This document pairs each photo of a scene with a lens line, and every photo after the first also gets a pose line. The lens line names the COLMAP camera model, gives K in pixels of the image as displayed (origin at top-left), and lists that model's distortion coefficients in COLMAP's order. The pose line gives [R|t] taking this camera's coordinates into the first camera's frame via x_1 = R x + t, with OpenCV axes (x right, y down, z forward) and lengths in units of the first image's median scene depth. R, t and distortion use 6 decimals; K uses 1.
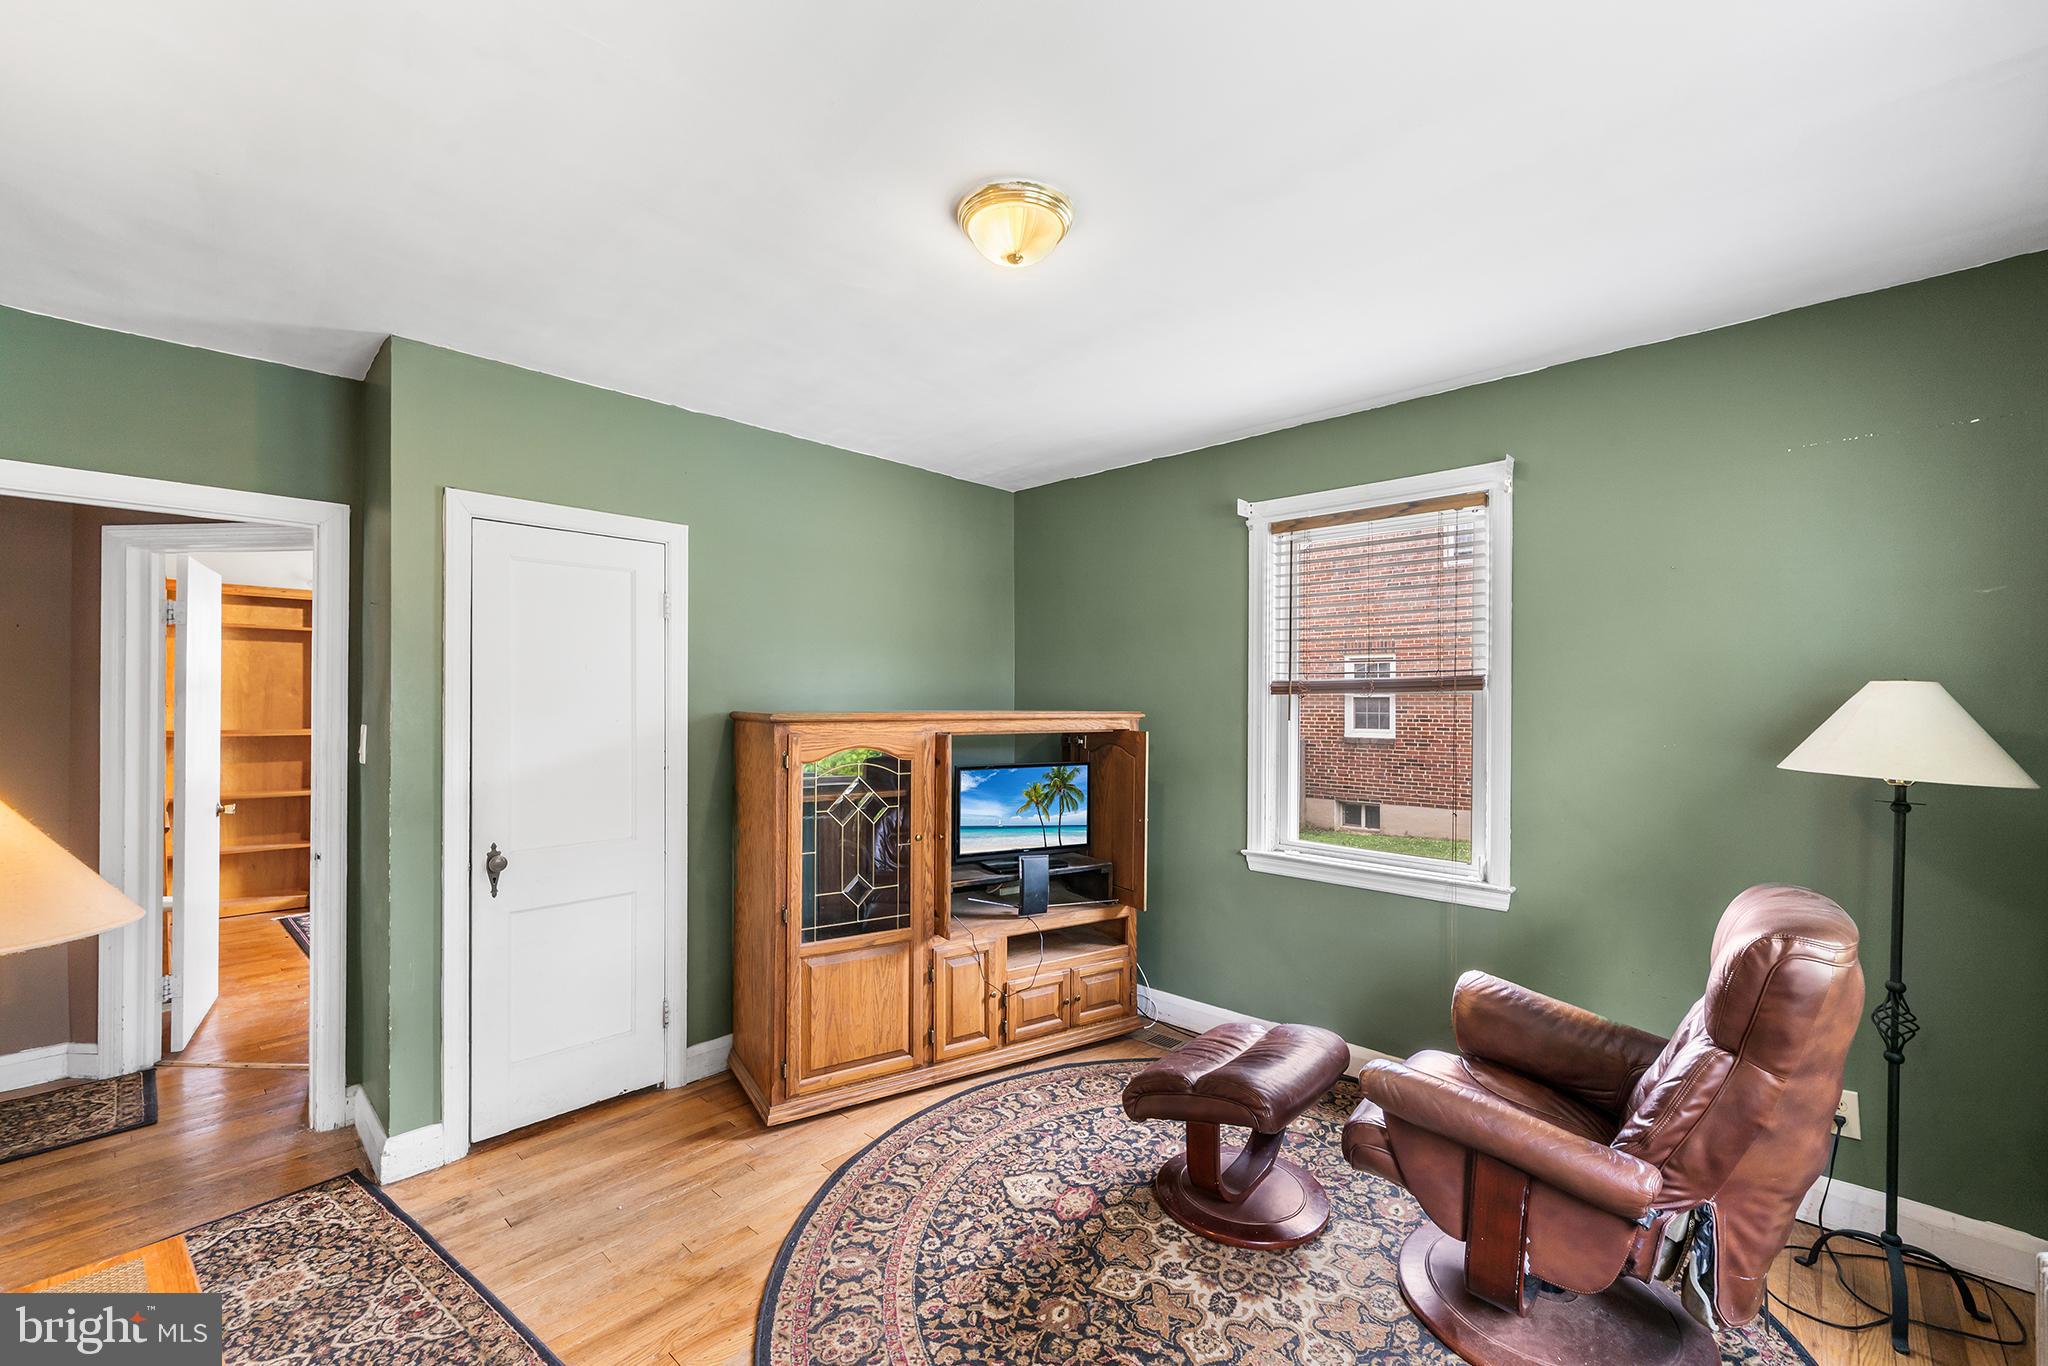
lens RADIAL K [[842.5, 0, 1025.8], [0, 842.5, 693.4], [0, 0, 1]] dist [0.000572, -0.000217]
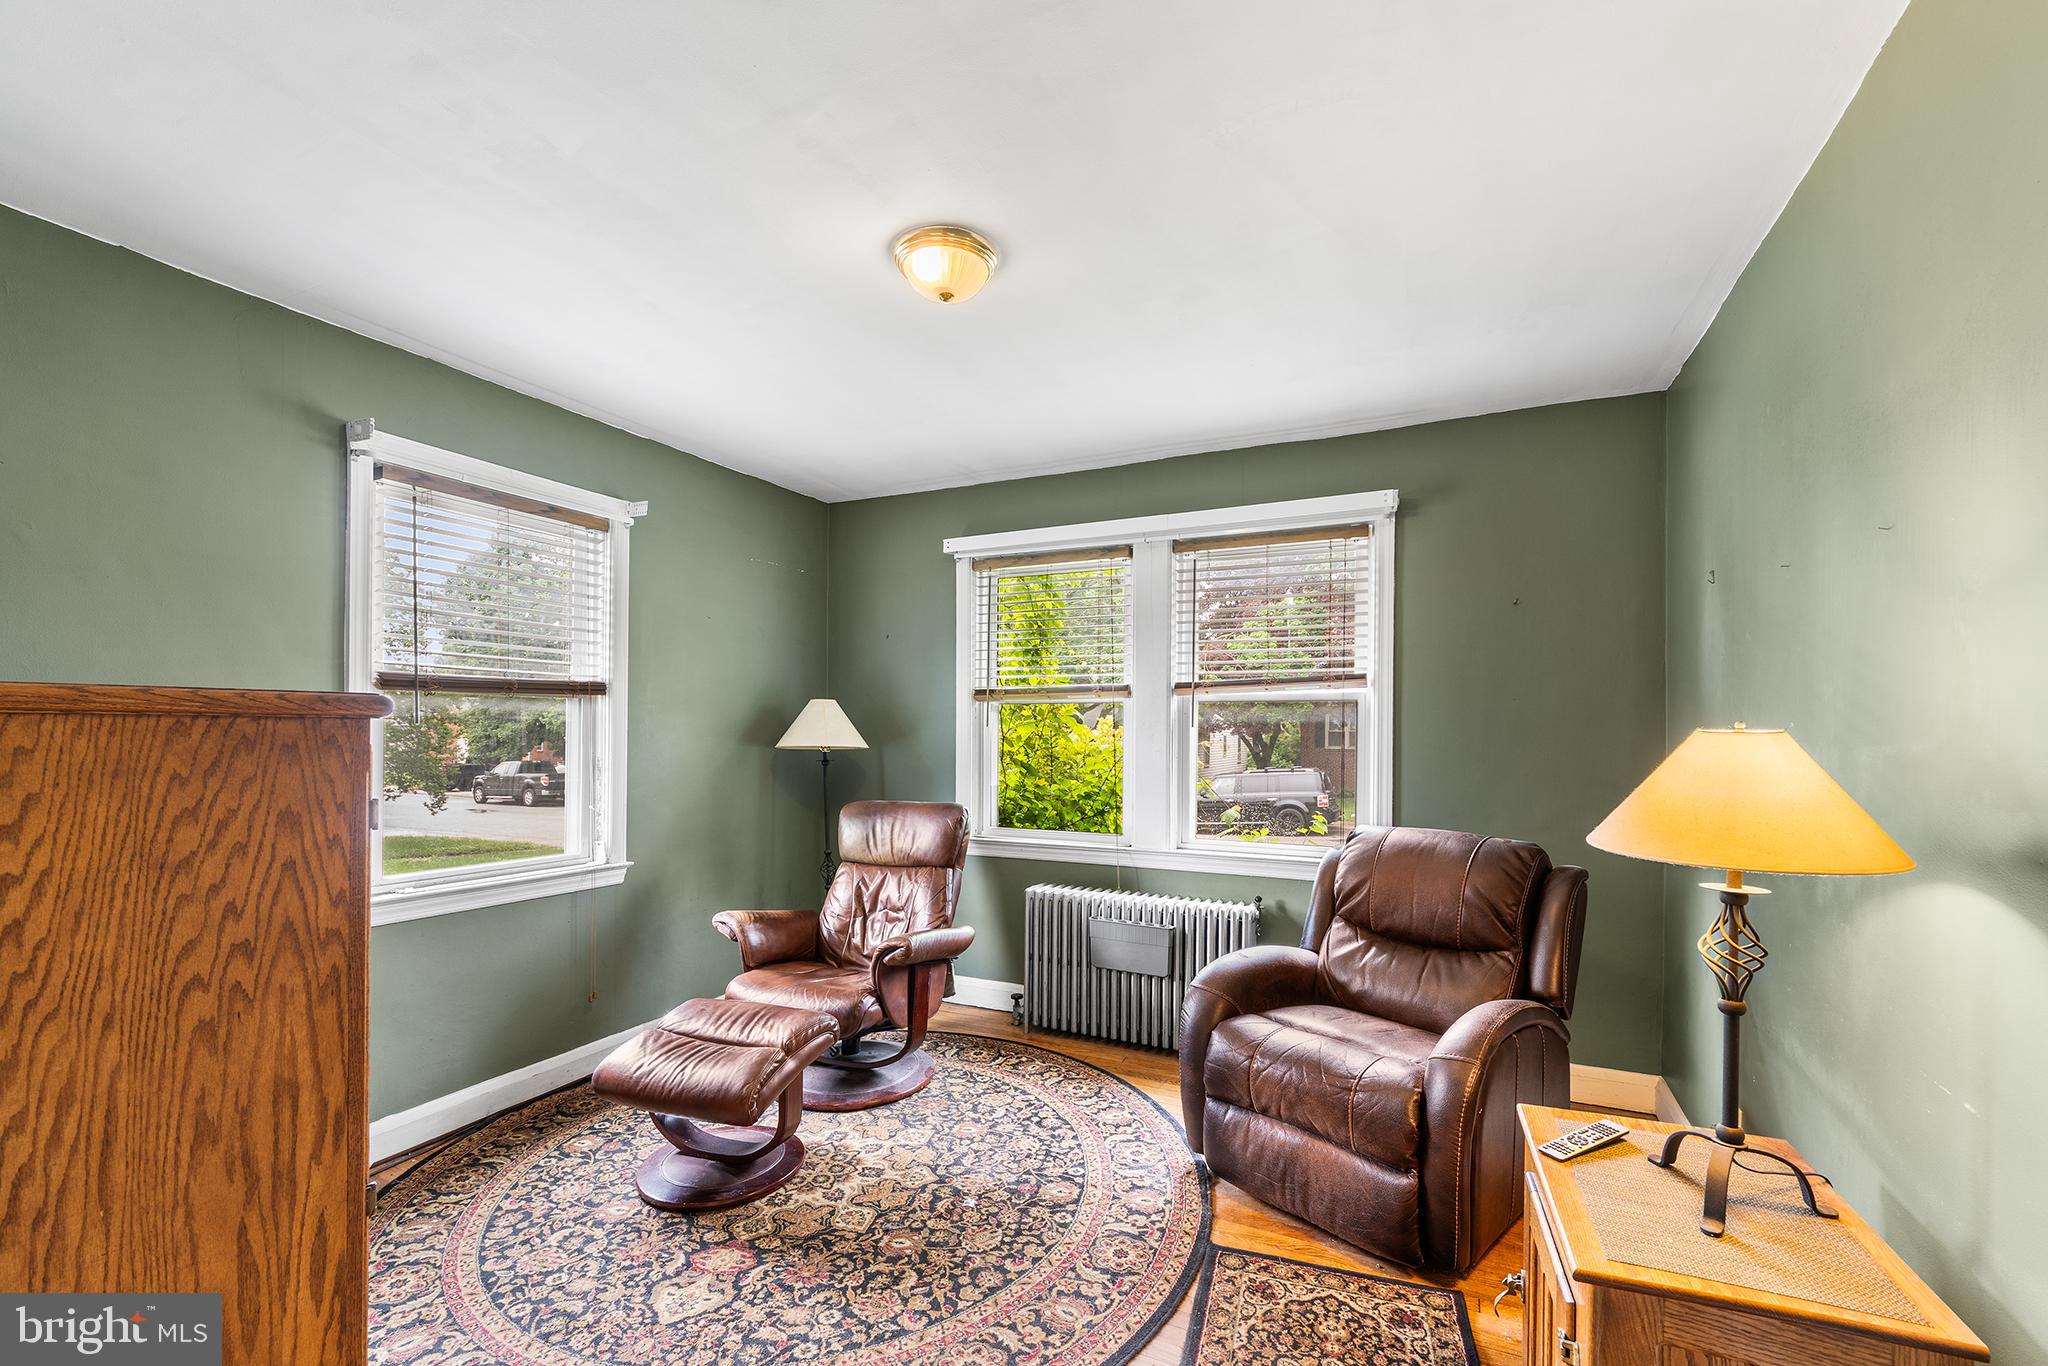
lens RADIAL K [[842.5, 0, 1050.8], [0, 842.5, 725.0], [0, 0, 1]] dist [0.000572, -0.000217]
pose [[-0.302268, 0.001205, 0.953222, -1.033679], [-0.012907, 0.999902, -0.005357, 0.050237], [-0.953136, -0.013923, -0.302223, 1.103227]]
